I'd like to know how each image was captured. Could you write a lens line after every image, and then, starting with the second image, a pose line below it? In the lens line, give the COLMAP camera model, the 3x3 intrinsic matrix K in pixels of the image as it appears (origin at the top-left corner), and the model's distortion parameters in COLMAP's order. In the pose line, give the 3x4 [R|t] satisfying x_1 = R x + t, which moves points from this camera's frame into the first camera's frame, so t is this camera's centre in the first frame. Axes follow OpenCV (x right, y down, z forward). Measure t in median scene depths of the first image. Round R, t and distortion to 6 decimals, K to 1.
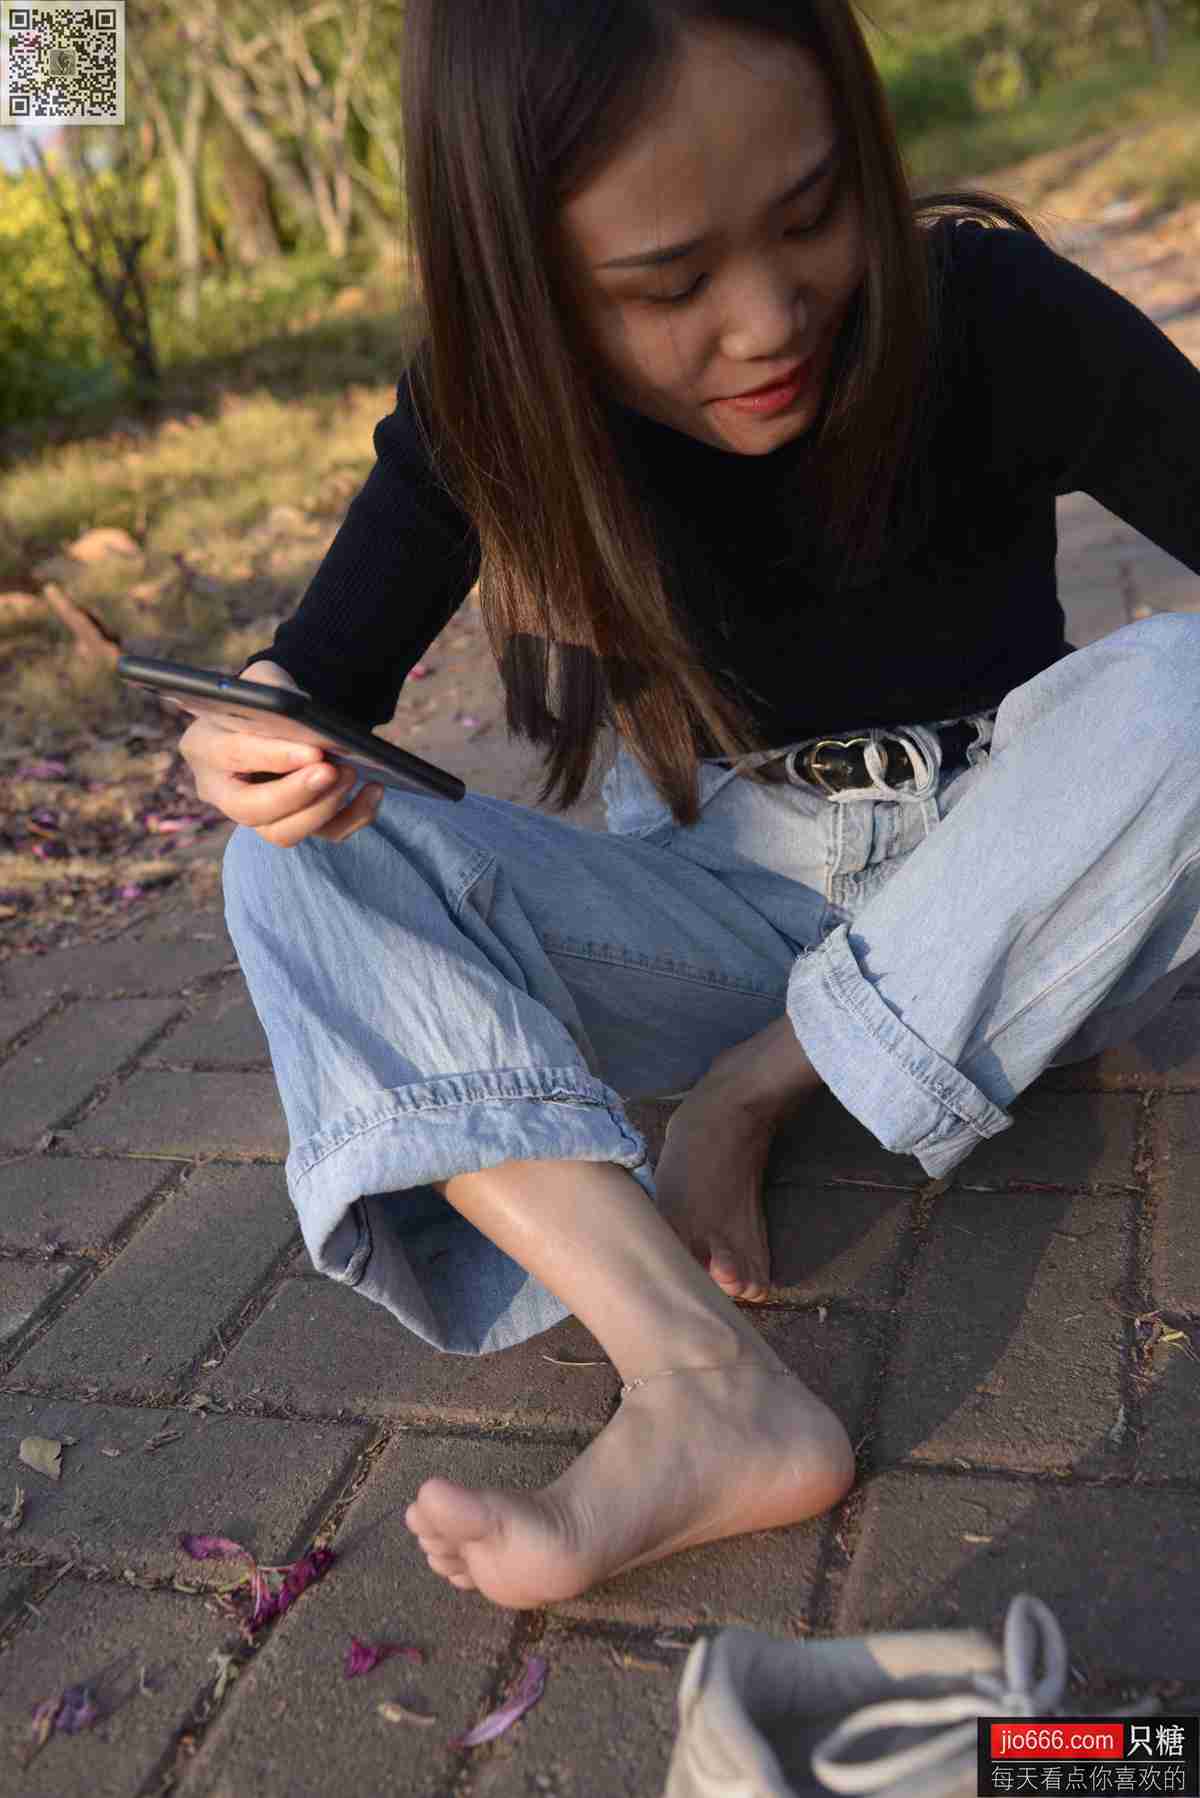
lens RADIAL K [[1820.3, 0, 595.1], [0, 1820.3, 896.6], [0, 0, 1]] dist [0.003347, -0.005026]
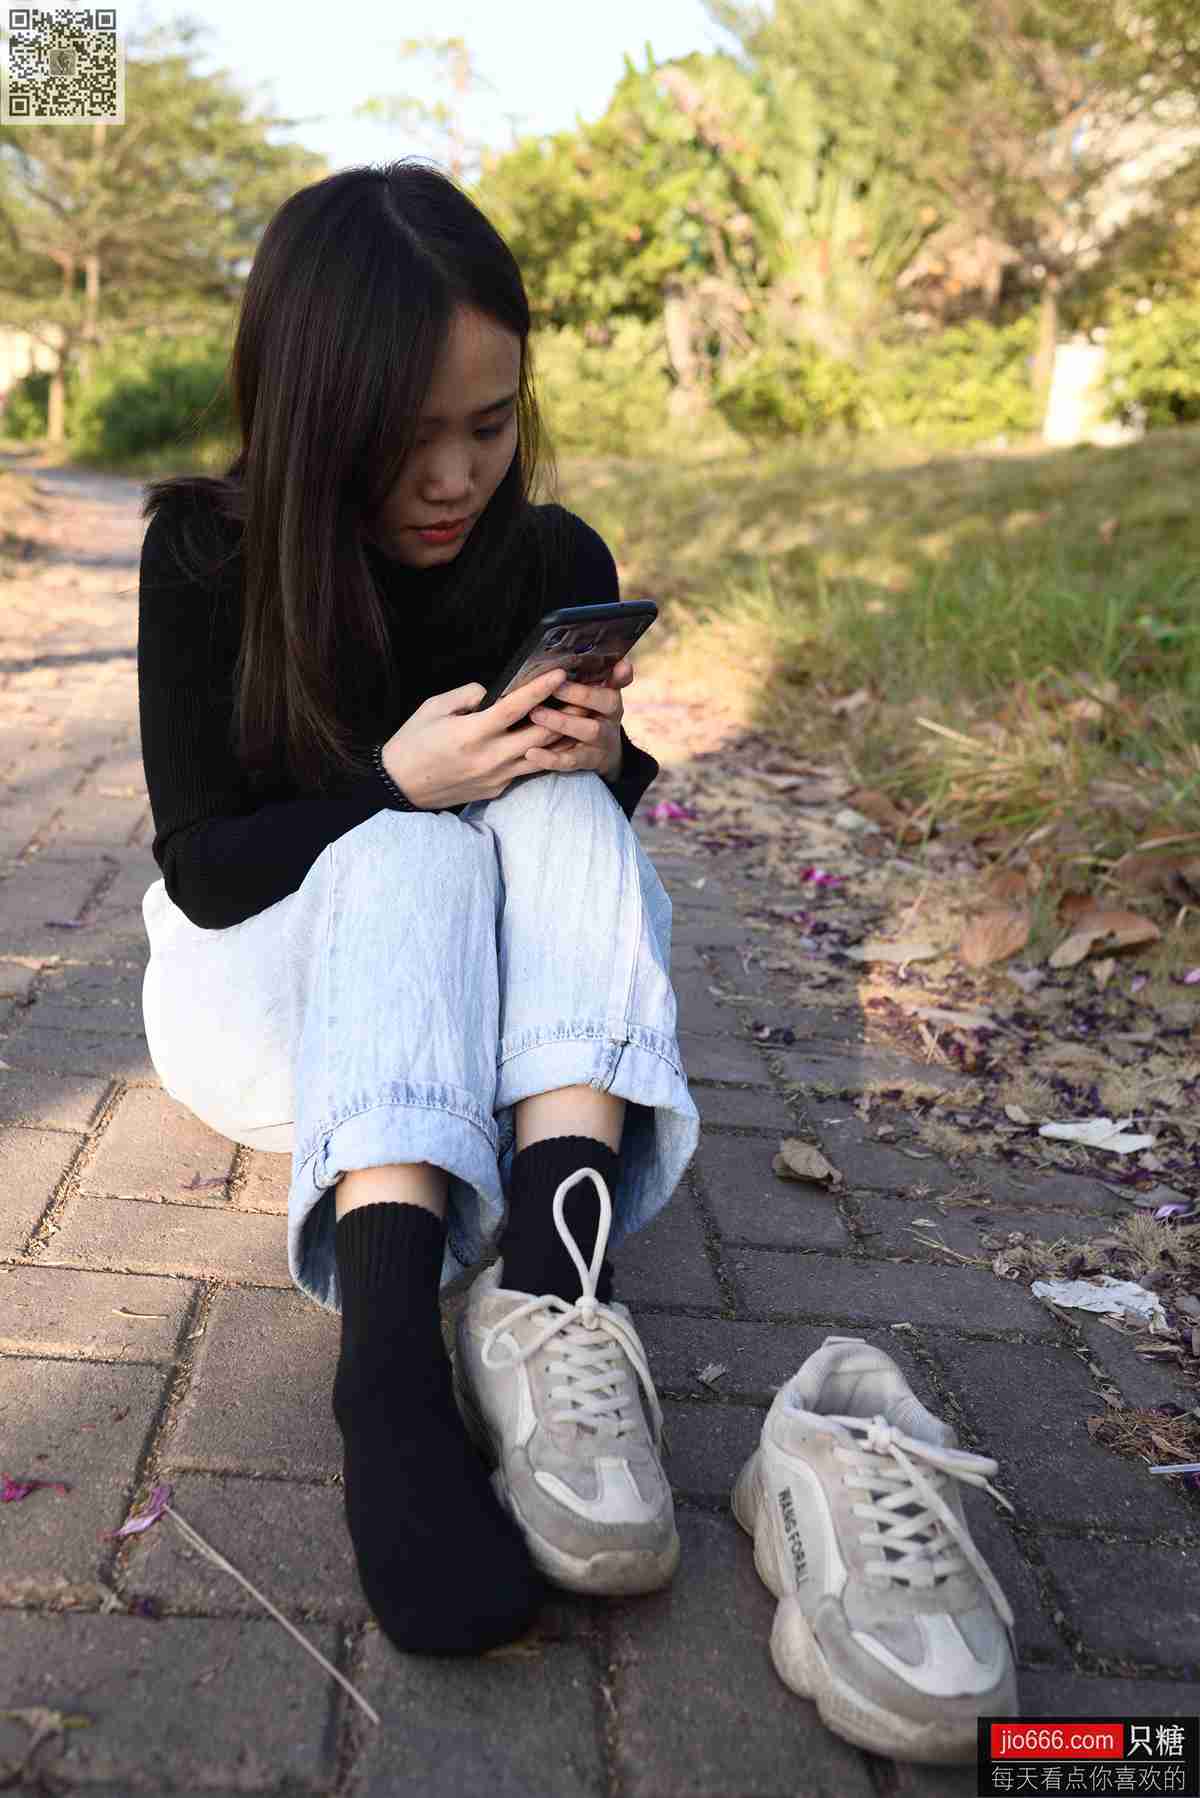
lens RADIAL K [[1794.8, 0, 599.9], [0, 1794.8, 898.5], [0, 0, 1]] dist [-0.003031, 0.013137]
pose [[0.900947, 0.160664, 0.403090, -0.278209], [-0.099681, 0.980717, -0.168099, 0.156578], [-0.422325, 0.111268, 0.899590, -0.281180]]
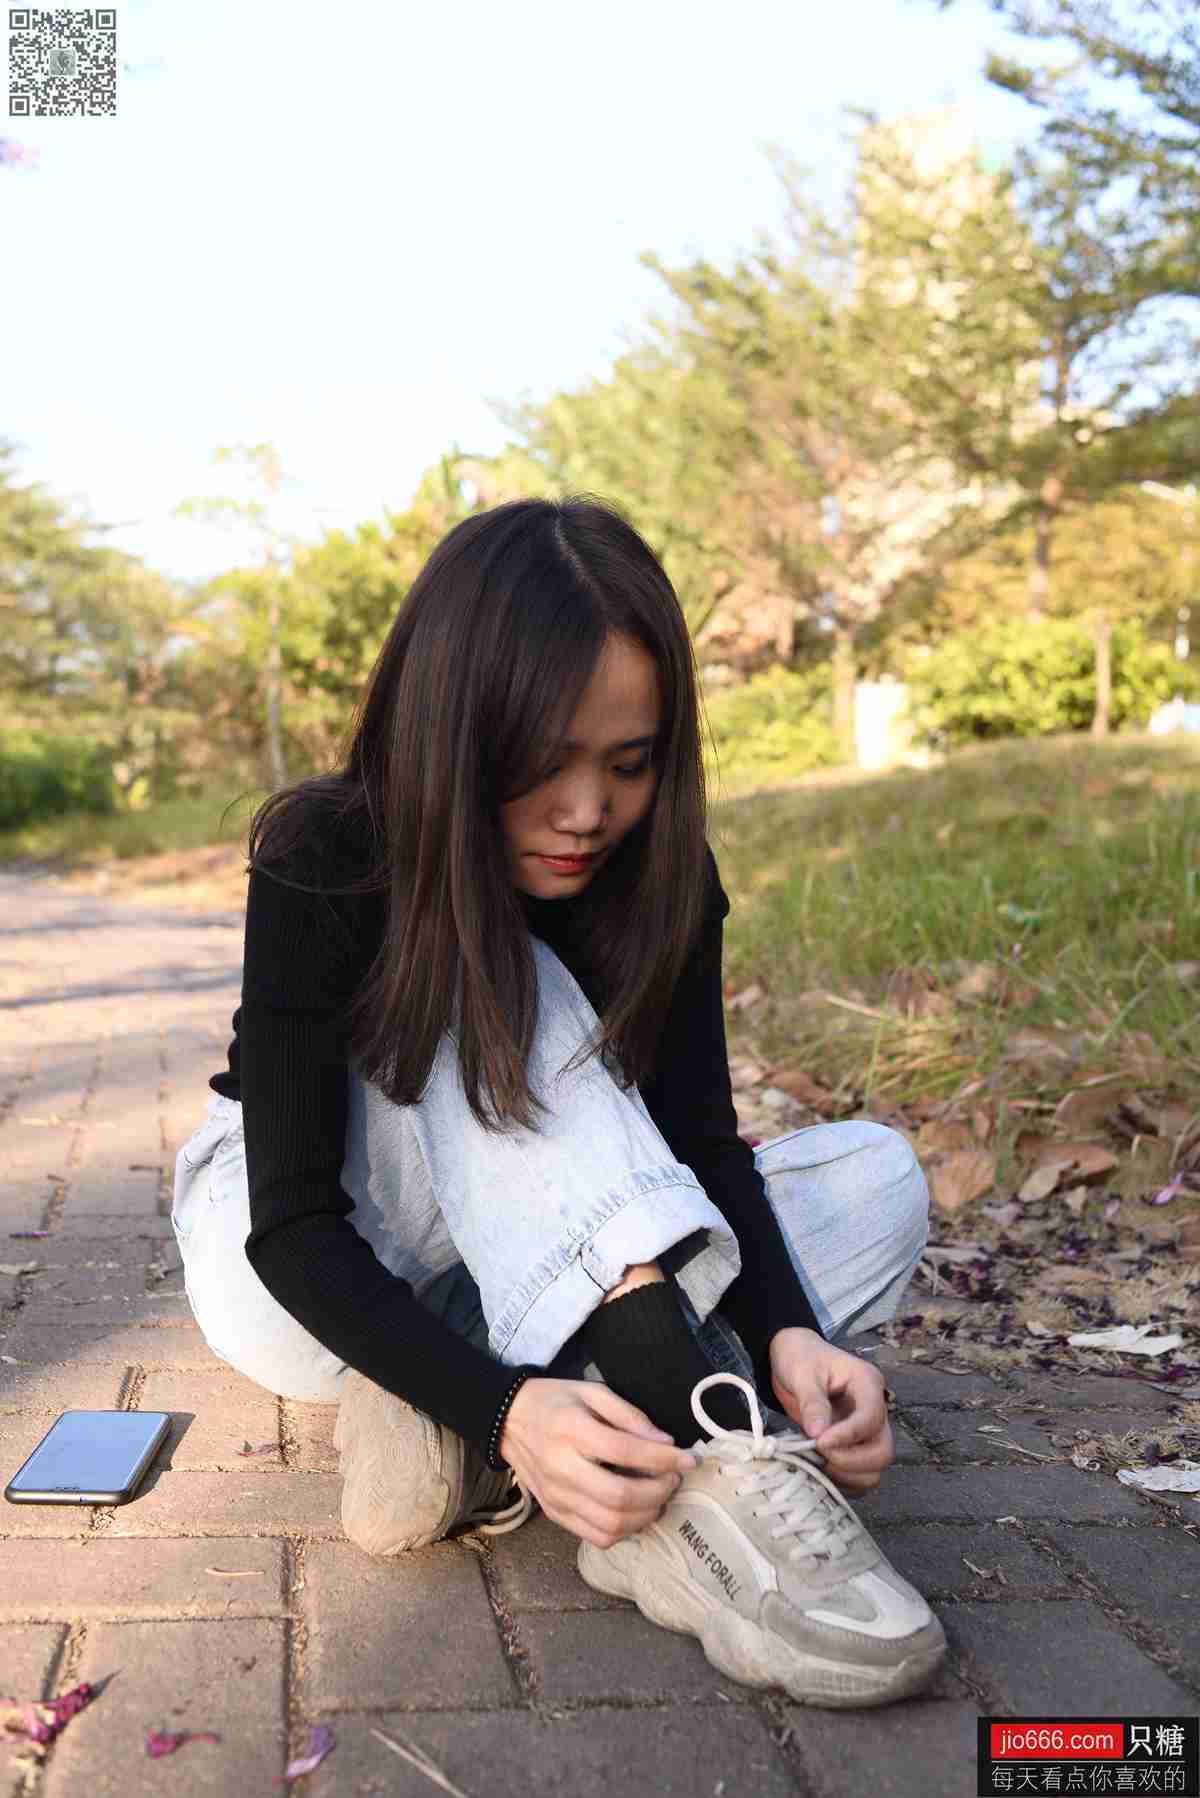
lens RADIAL K [[1794.8, 0, 599.9], [0, 1794.8, 898.5], [0, 0, 1]] dist [-0.003031, 0.013137]
pose [[0.875880, 0.175593, 0.449446, -0.413922], [-0.002418, 0.933023, -0.359808, 0.275836], [-0.482524, 0.314062, 0.817641, -0.196905]]
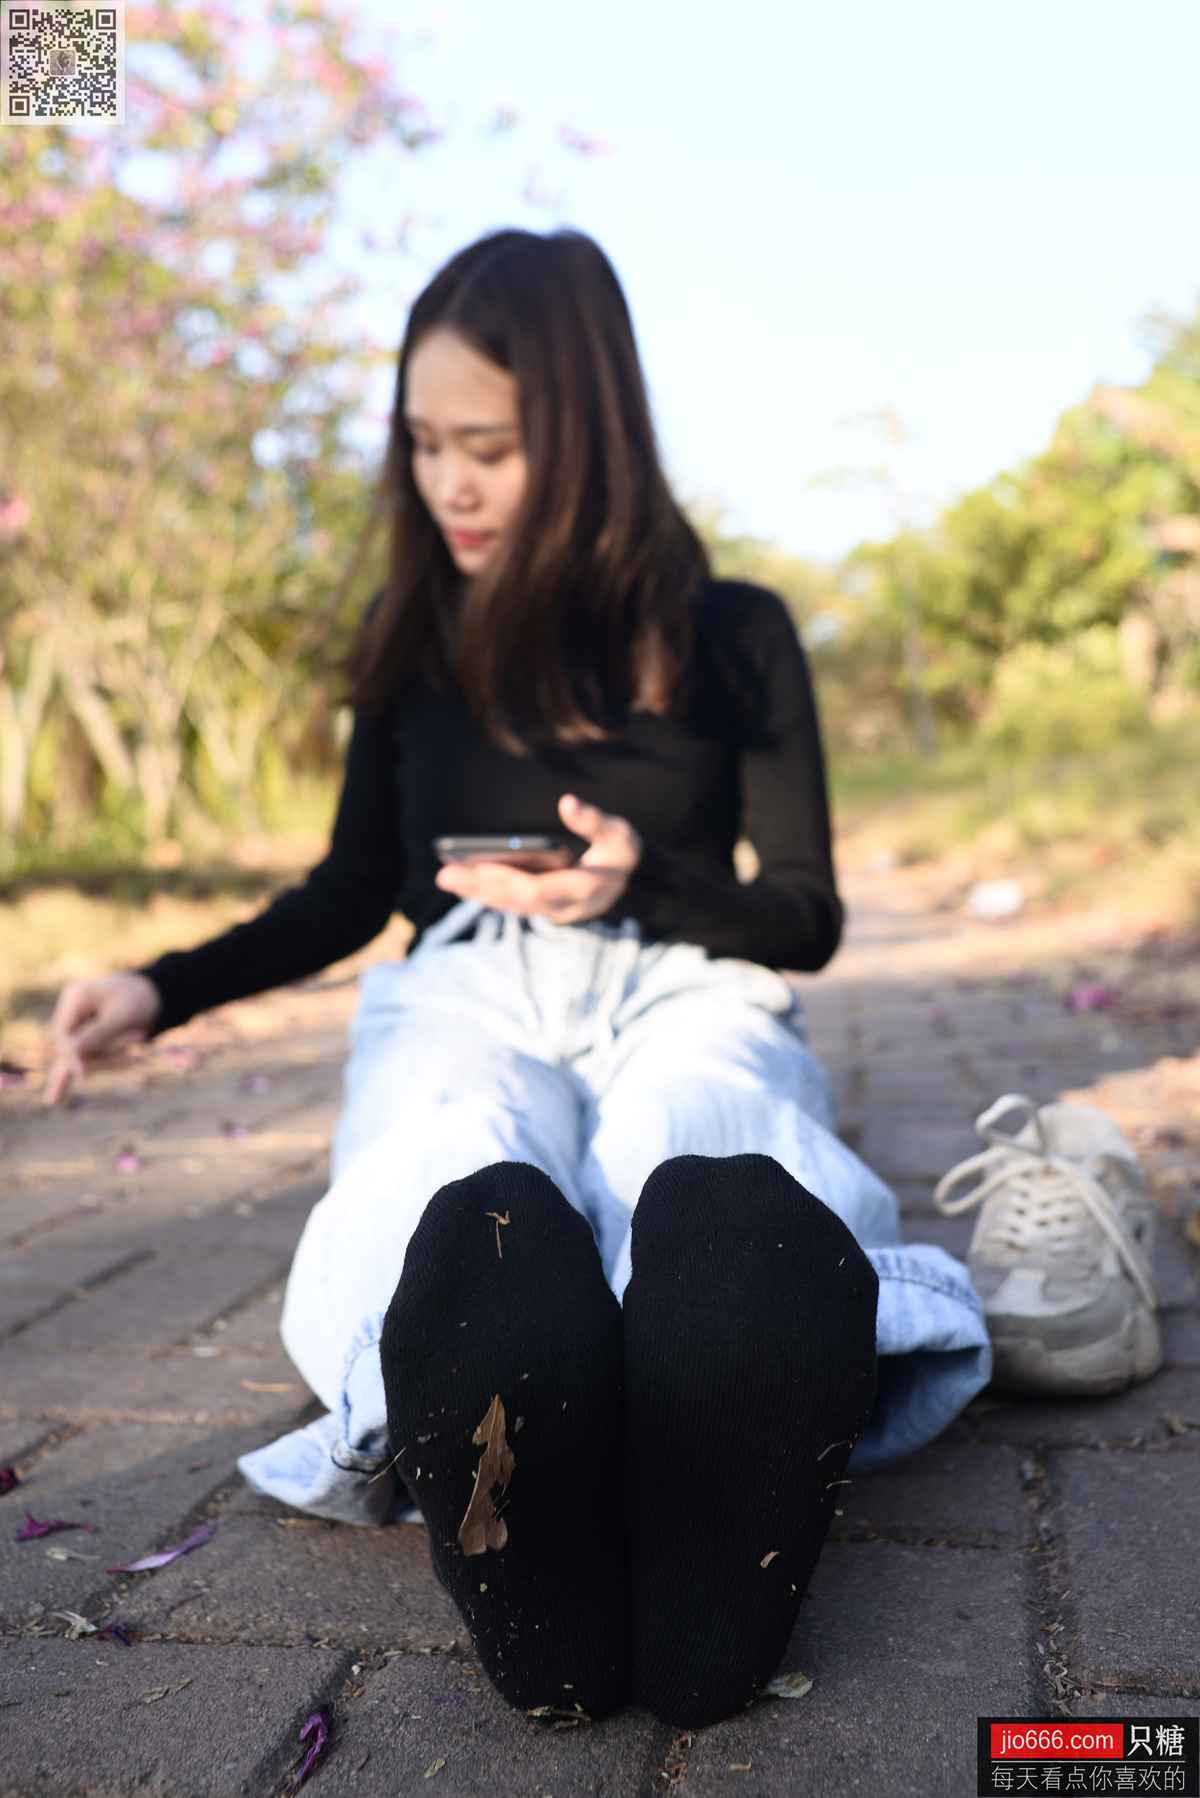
lens RADIAL K [[1836.2, 0, 599.0], [0, 1836.2, 904.4], [0, 0, 1]] dist [0.001799, 0.000189]
pose [[0.989215, 0.100206, 0.106828, 0.036435], [-0.059559, 0.941522, -0.331647, 0.347380], [-0.133813, 0.321708, 0.937336, -0.122747]]
